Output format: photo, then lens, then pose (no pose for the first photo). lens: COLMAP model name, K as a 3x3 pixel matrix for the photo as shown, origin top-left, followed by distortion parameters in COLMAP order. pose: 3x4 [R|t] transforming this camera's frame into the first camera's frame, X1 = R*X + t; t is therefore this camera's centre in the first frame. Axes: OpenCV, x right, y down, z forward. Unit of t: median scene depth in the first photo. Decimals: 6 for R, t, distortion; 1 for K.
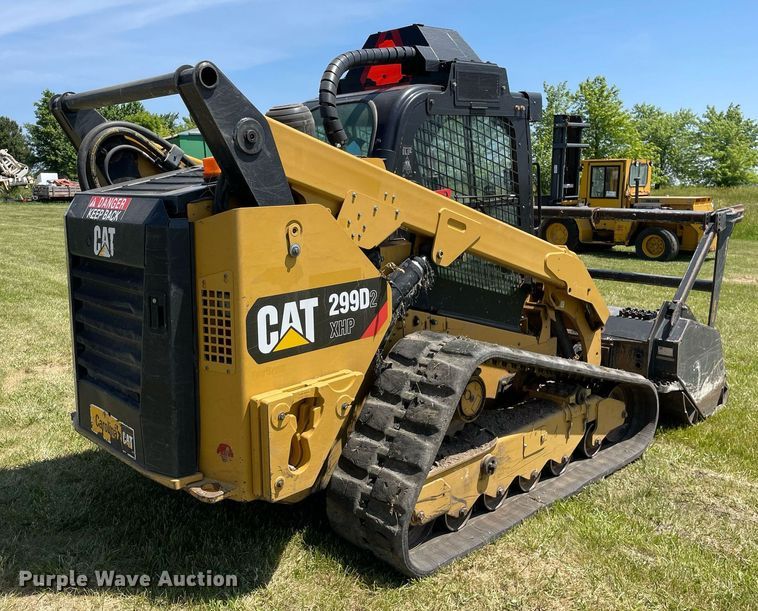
lens RADIAL K [[728.5, 0, 320.0], [0, 728.5, 263.3], [0, 0, 1]] dist [0.045611, 0.000000]
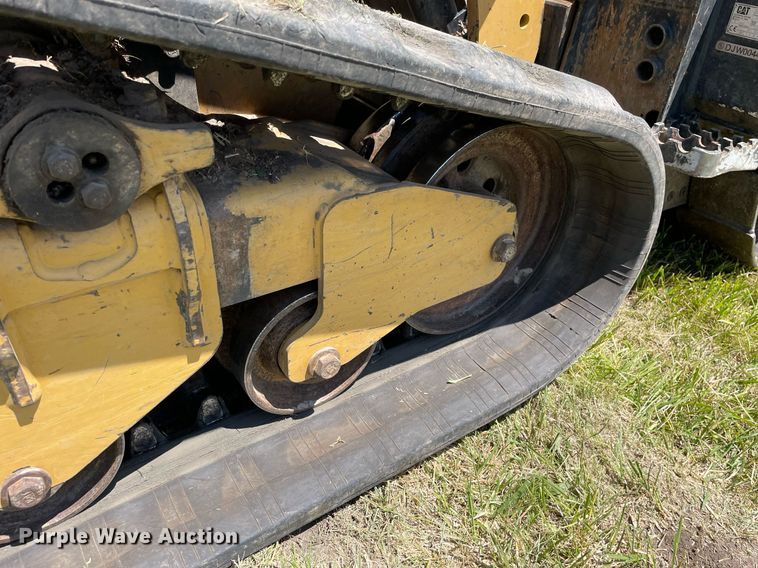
lens RADIAL K [[577.6, 0, 382.6], [0, 577.6, 278.6], [0, 0, 1]] dist [0.081149, -0.108015]
pose [[0.990476, 0.117837, -0.071220, 0.546192], [-0.075044, 0.895689, 0.438303, 0.184631], [0.115439, -0.428784, 0.896001, 1.145828]]
